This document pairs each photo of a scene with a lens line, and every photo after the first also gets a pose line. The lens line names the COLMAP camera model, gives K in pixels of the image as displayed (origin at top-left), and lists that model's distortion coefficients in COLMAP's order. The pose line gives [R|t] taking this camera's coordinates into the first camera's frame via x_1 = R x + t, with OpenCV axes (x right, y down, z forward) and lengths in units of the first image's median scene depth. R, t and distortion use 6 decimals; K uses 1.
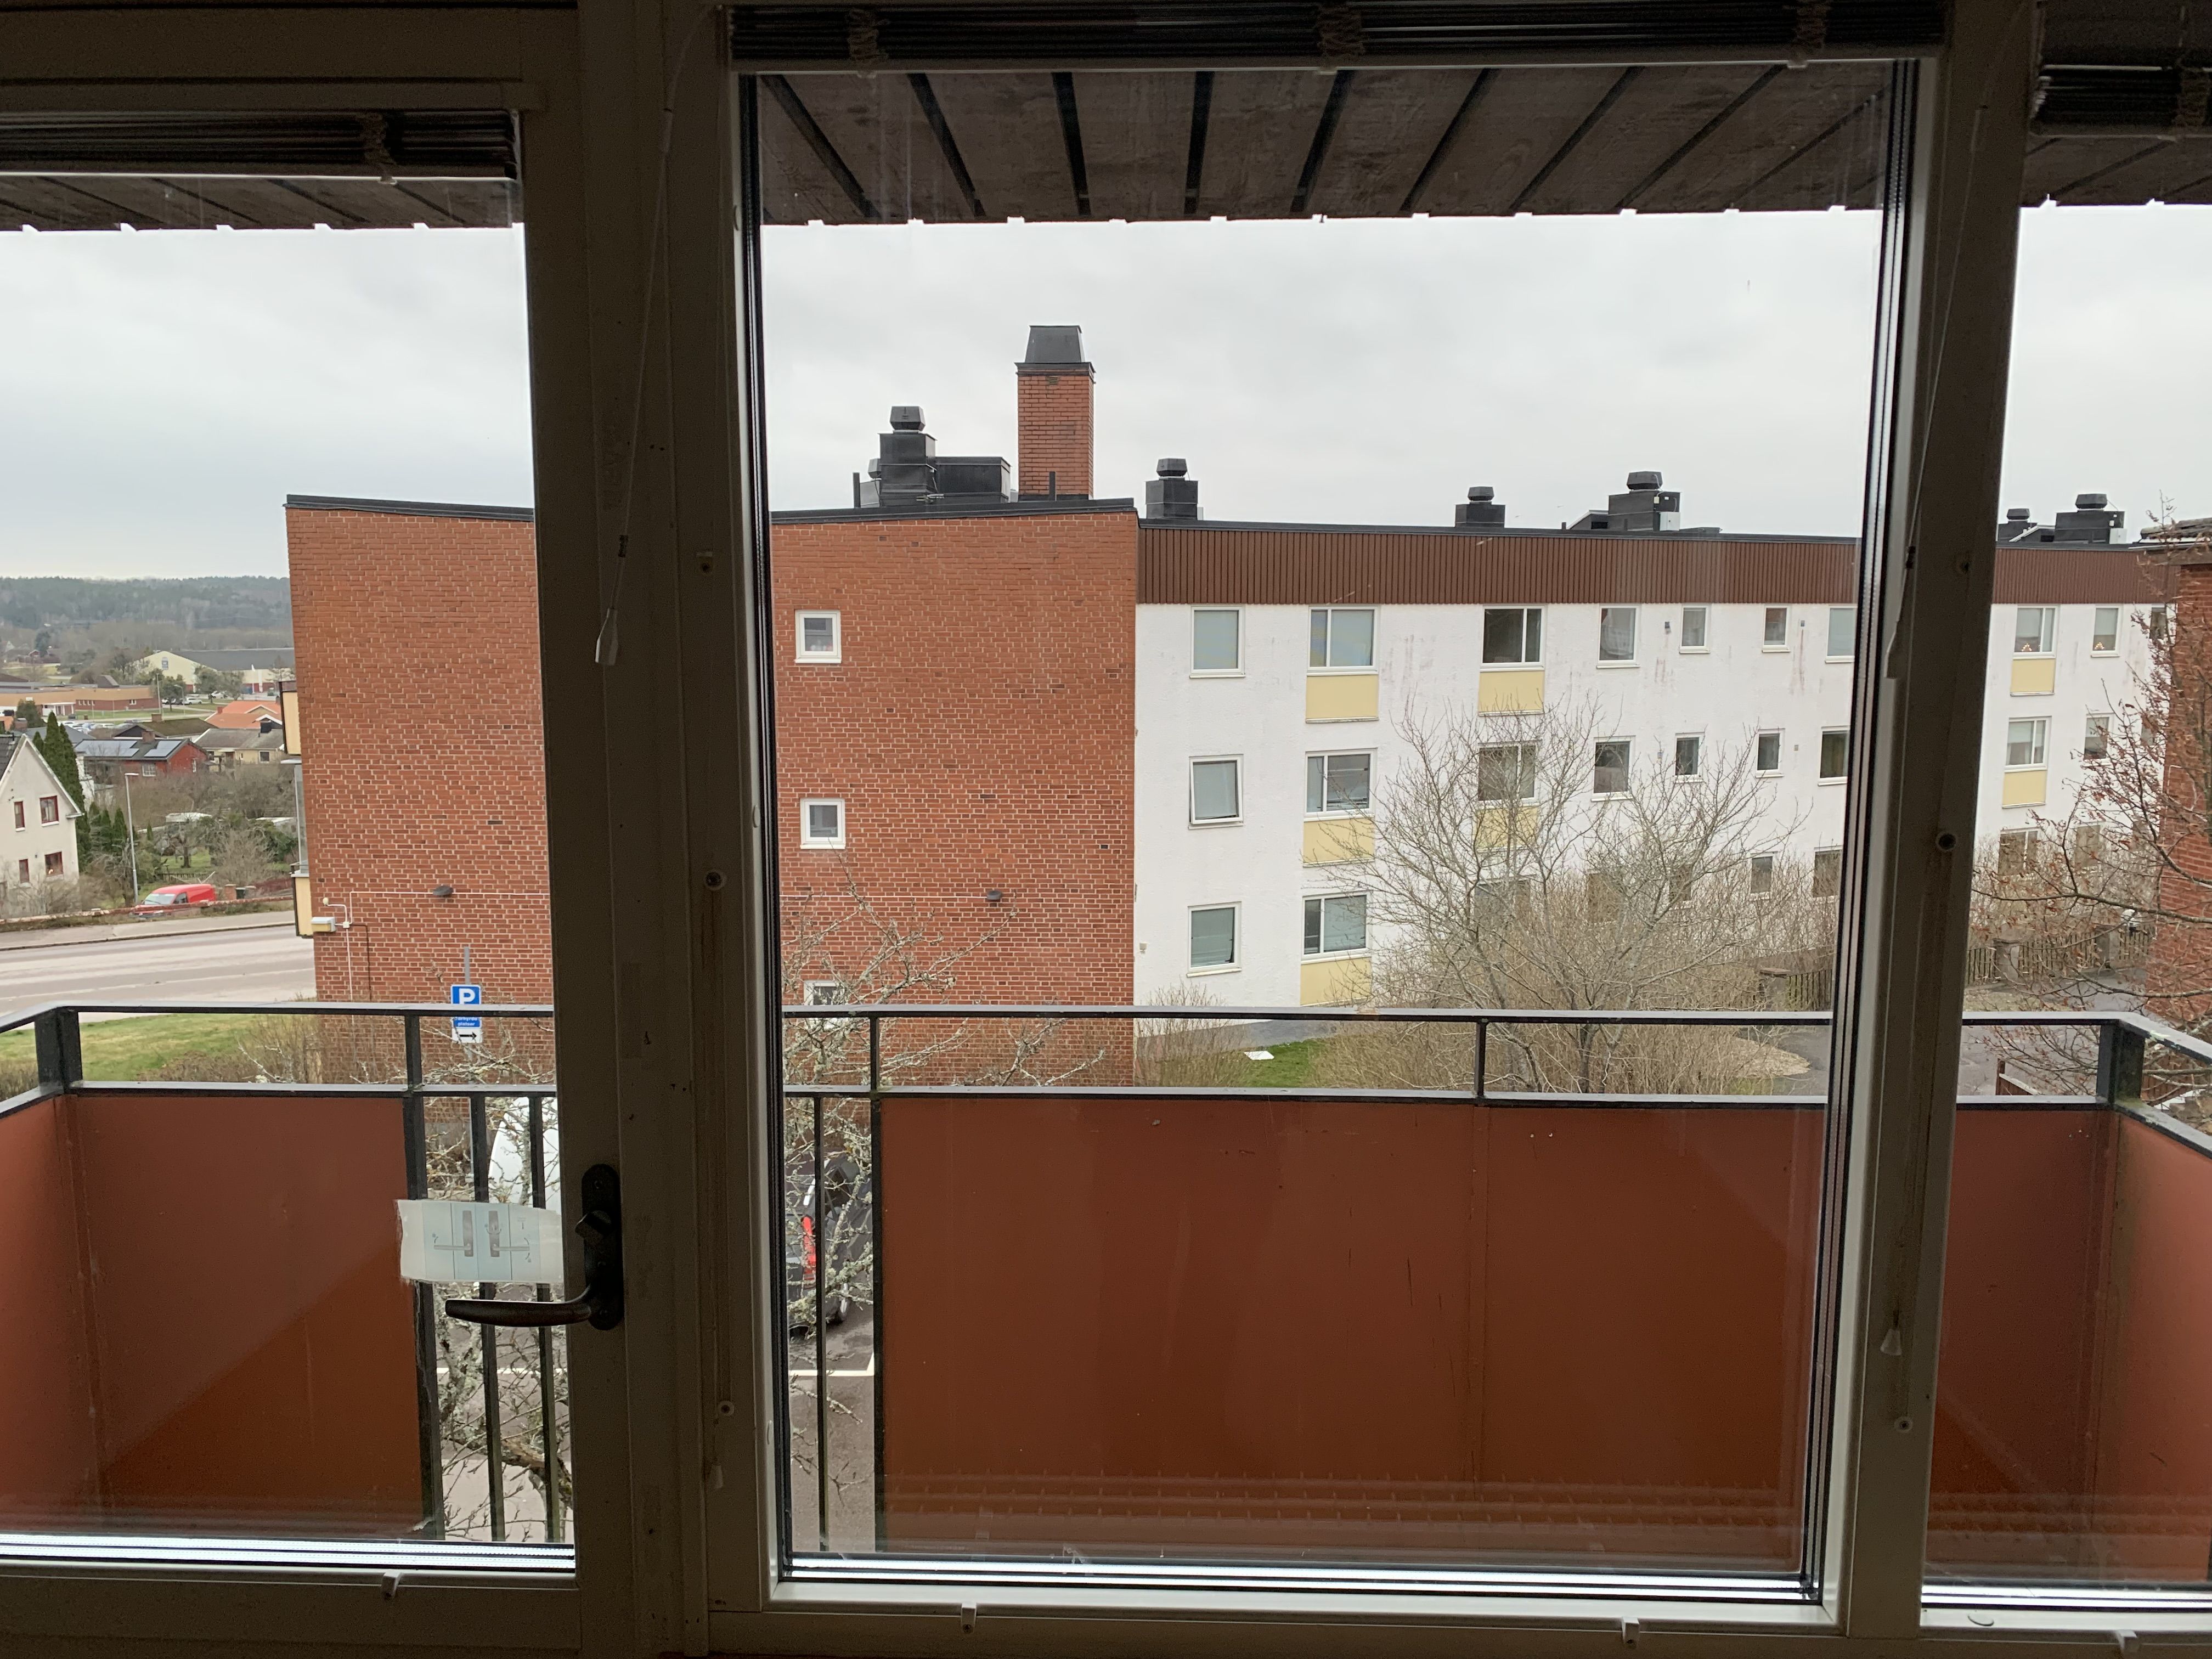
lens RADIAL K [[1696.6, 0, 1106.0], [0, 1696.6, 829.5], [0, 0, 1]] dist [-0.004407, -0.001258]
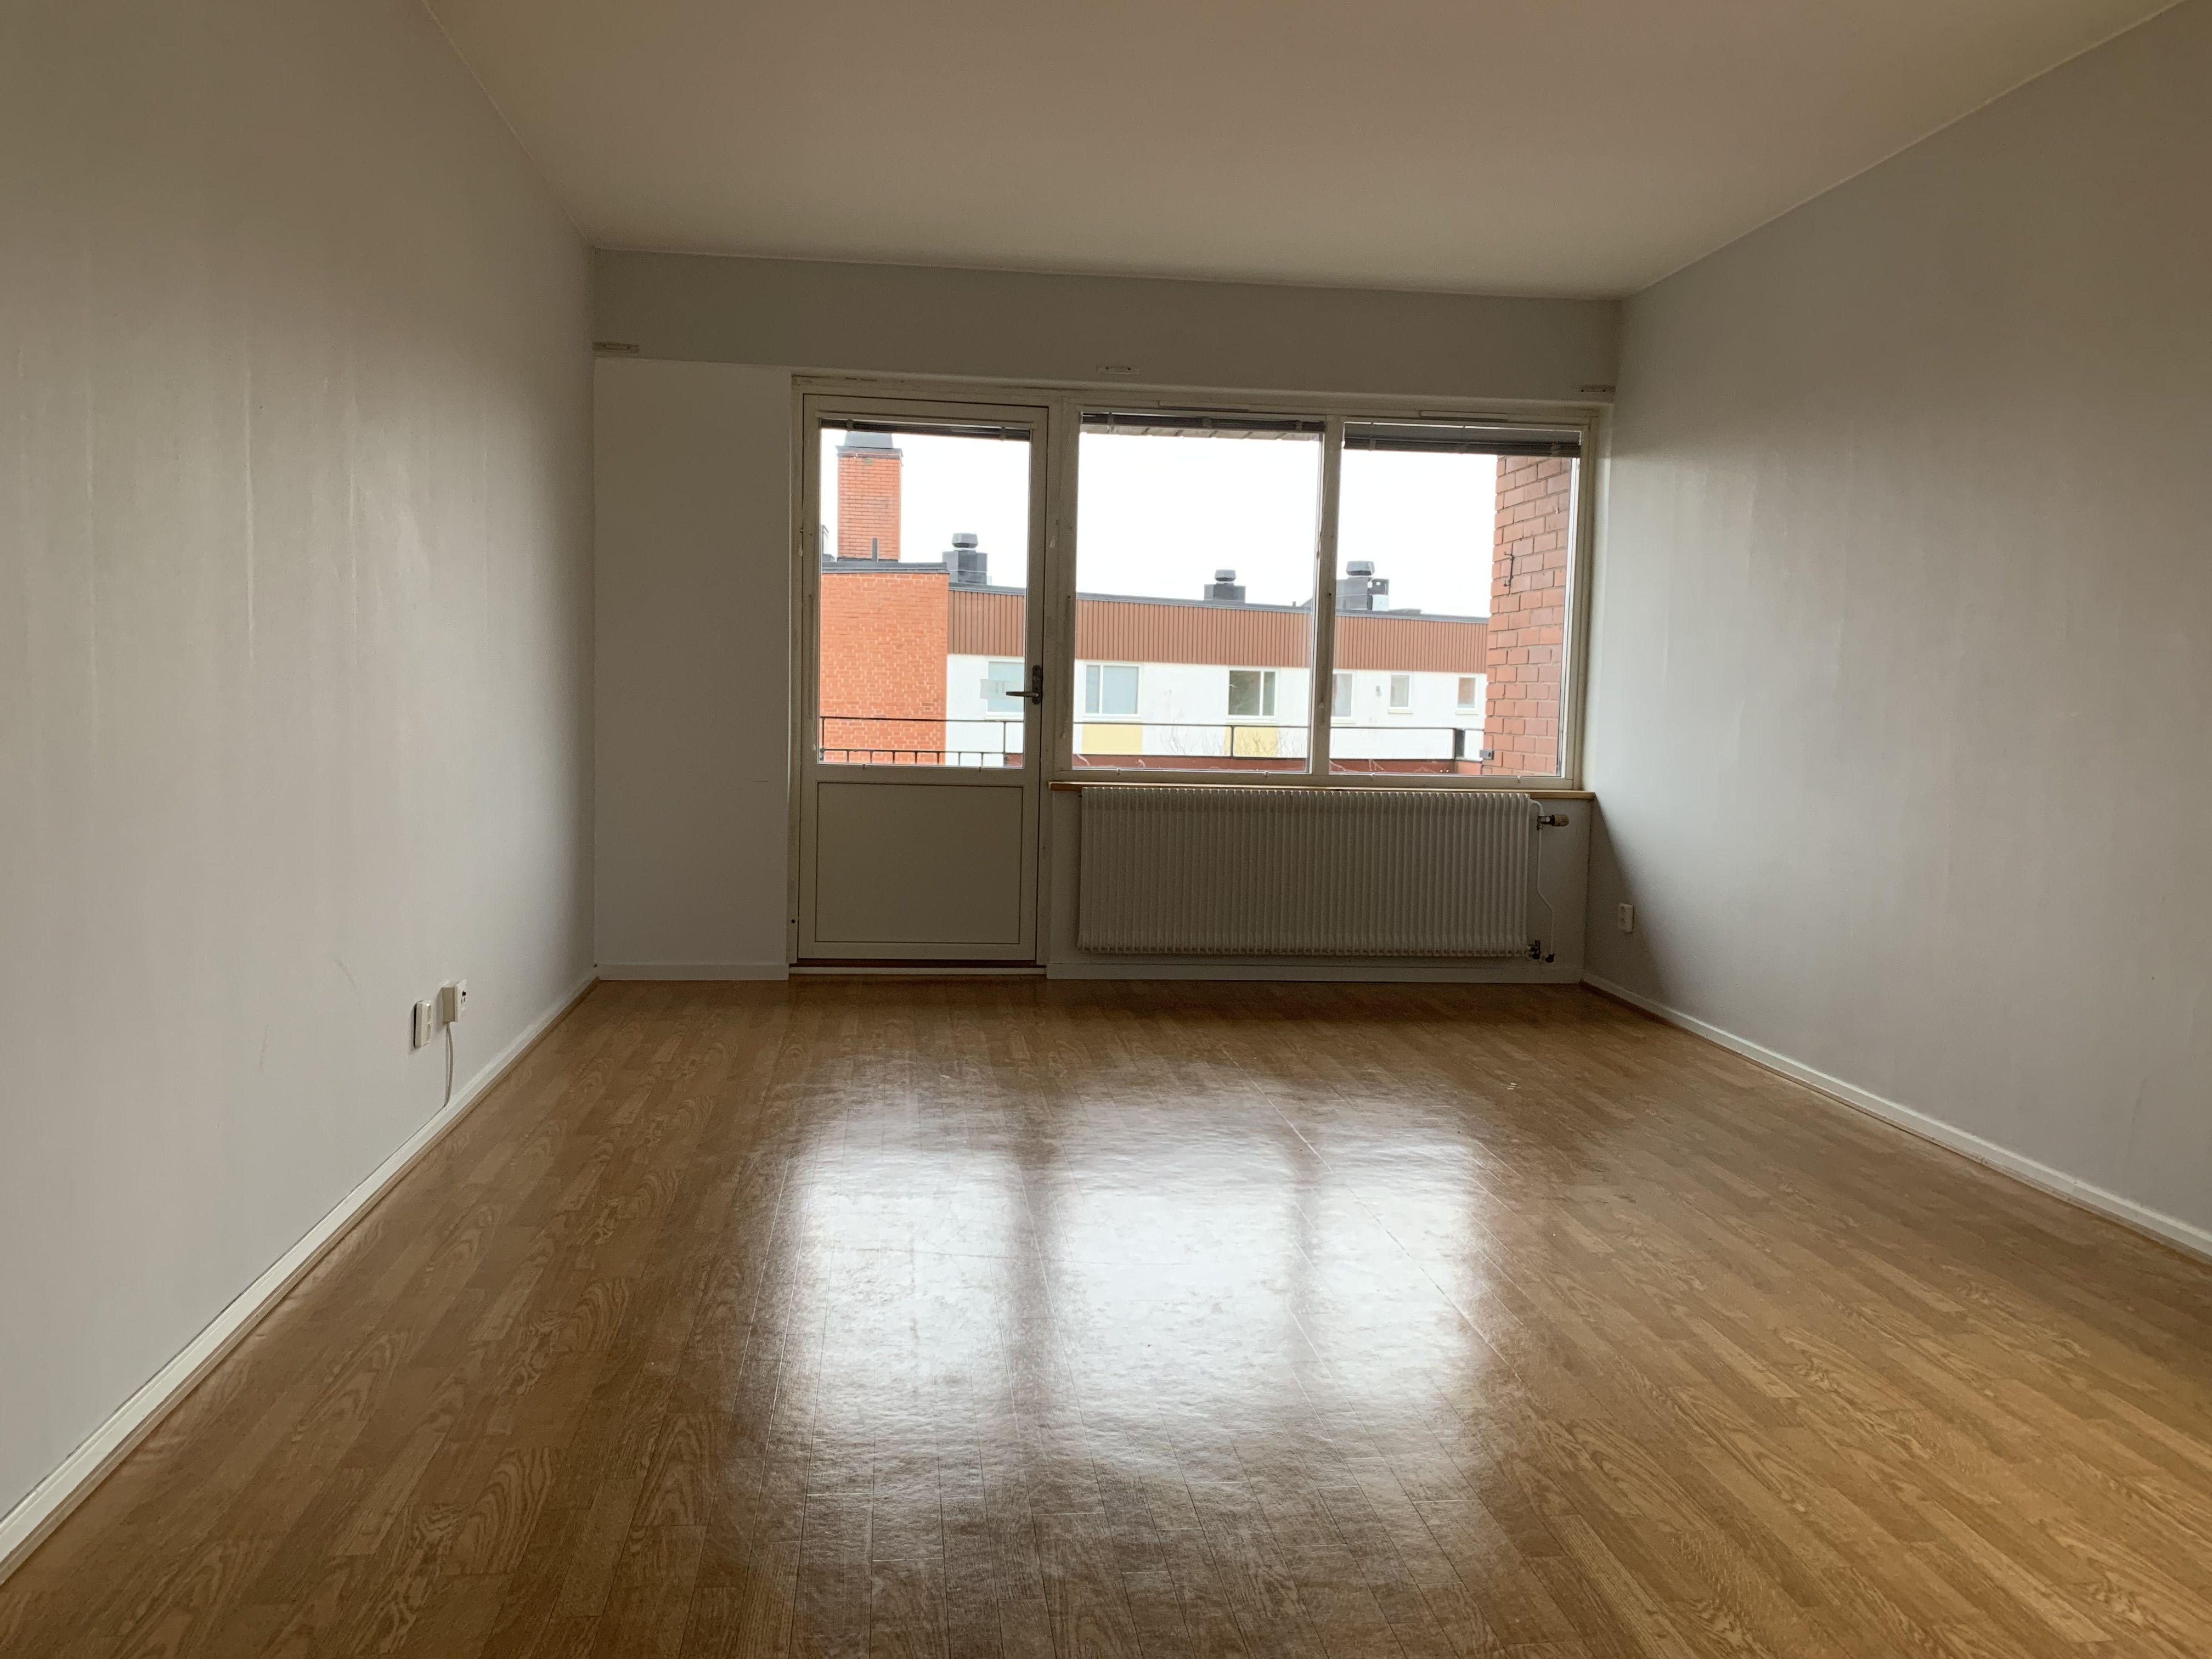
lens RADIAL K [[1696.6, 0, 1106.0], [0, 1696.6, 829.5], [0, 0, 1]] dist [-0.004407, -0.001258]
pose [[0.988358, 0.014197, 0.151480, -0.038113], [-0.006717, 0.998738, -0.049776, 0.039526], [-0.151996, 0.048179, 0.987206, -0.145510]]
